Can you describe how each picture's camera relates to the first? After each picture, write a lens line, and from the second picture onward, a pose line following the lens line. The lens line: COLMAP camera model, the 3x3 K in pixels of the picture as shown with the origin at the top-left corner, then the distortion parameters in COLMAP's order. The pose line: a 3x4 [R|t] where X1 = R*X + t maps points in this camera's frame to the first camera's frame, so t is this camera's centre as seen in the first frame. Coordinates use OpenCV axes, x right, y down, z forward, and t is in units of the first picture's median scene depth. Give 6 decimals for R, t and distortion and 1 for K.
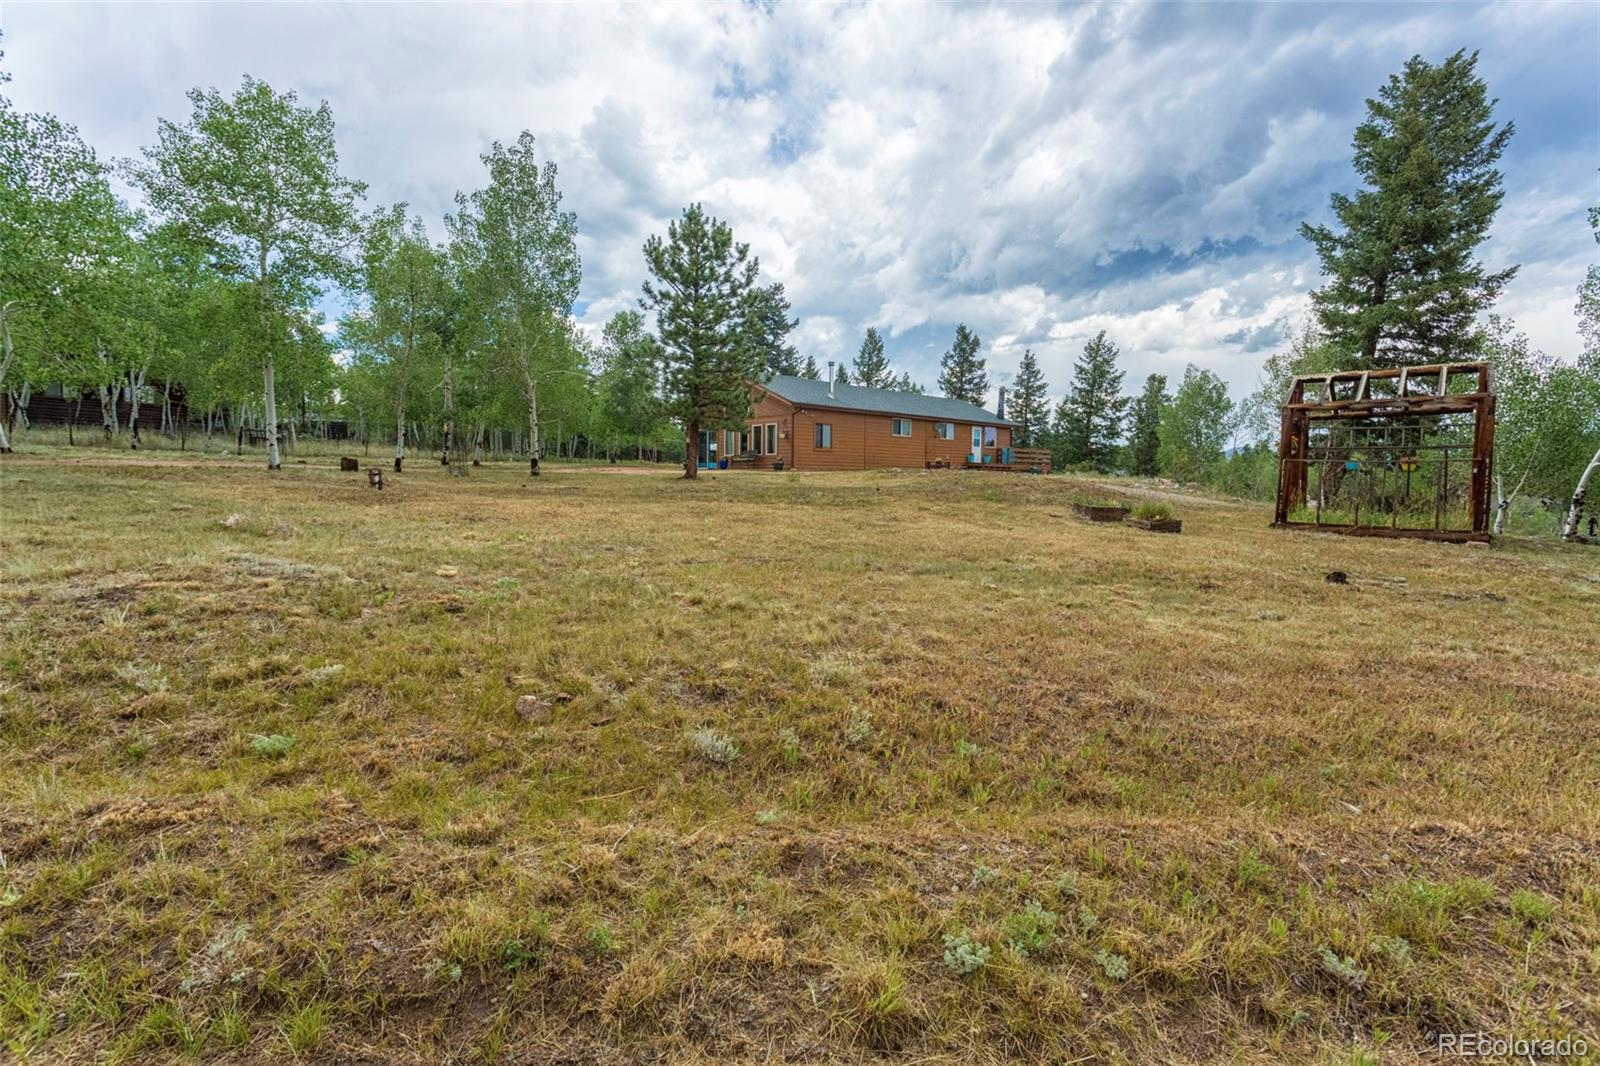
lens RADIAL K [[751.7, 0, 793.3], [0, 751.7, 516.2], [0, 0, 1]] dist [0.002429, 0.003309]
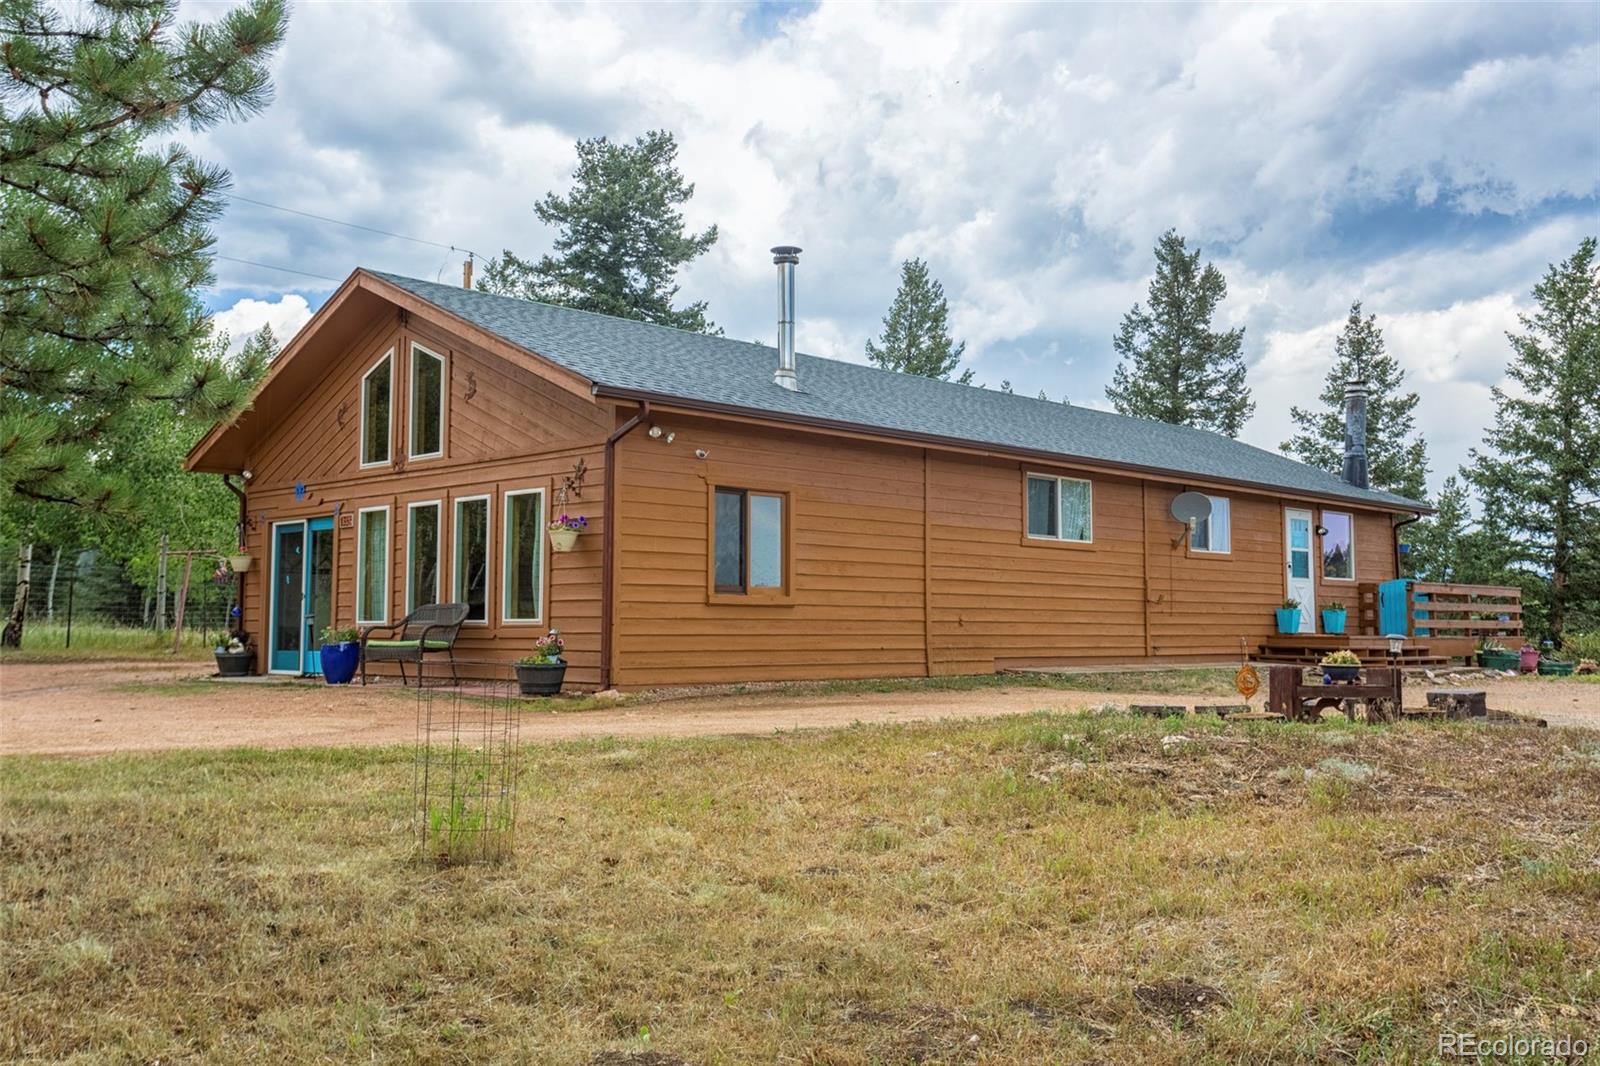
lens RADIAL K [[1497.6, 0, 799.8], [0, 1497.6, 509.1], [0, 0, 1]] dist [0.005964, -0.001161]
pose [[0.999378, -0.005179, 0.034872, 0.022899], [0.009812, 0.990928, -0.134035, -0.032293], [-0.033862, 0.134294, 0.990363, 0.320693]]
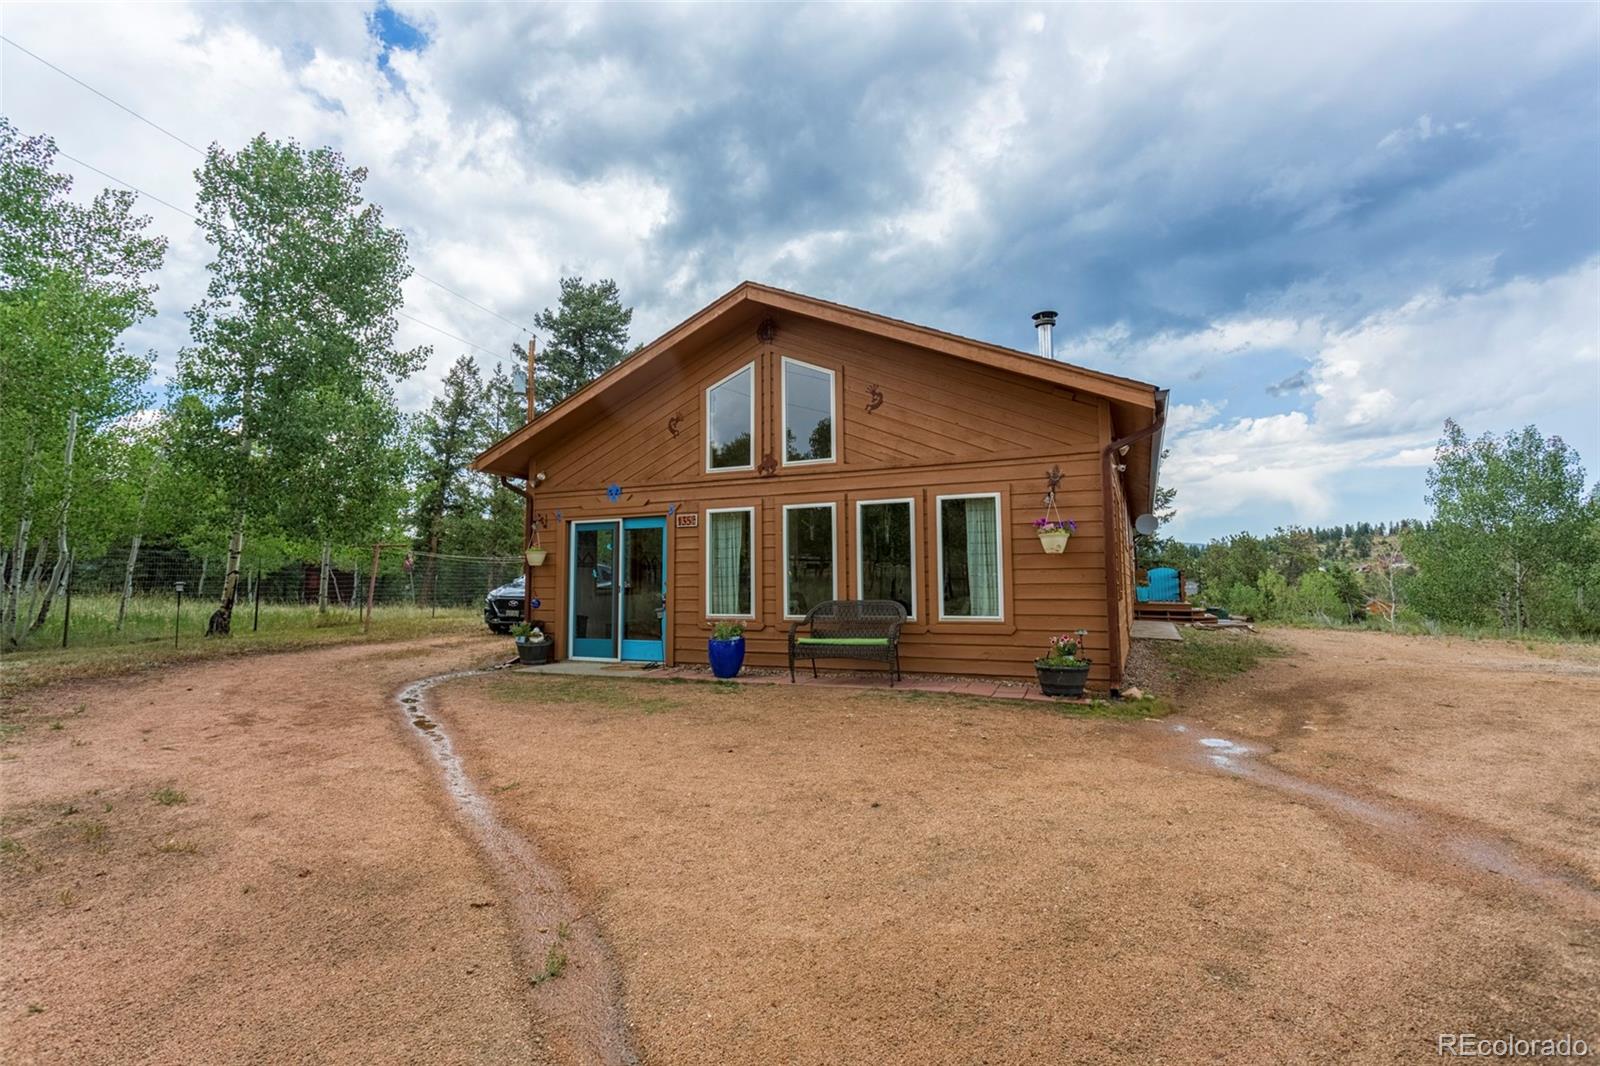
lens RADIAL K [[751.7, 0, 793.3], [0, 751.7, 516.2], [0, 0, 1]] dist [0.002429, 0.003309]
pose [[0.931412, 0.017582, 0.363541, -0.101284], [0.034787, 0.989960, -0.137004, -0.049657], [-0.362299, 0.140253, 0.921449, 0.469430]]
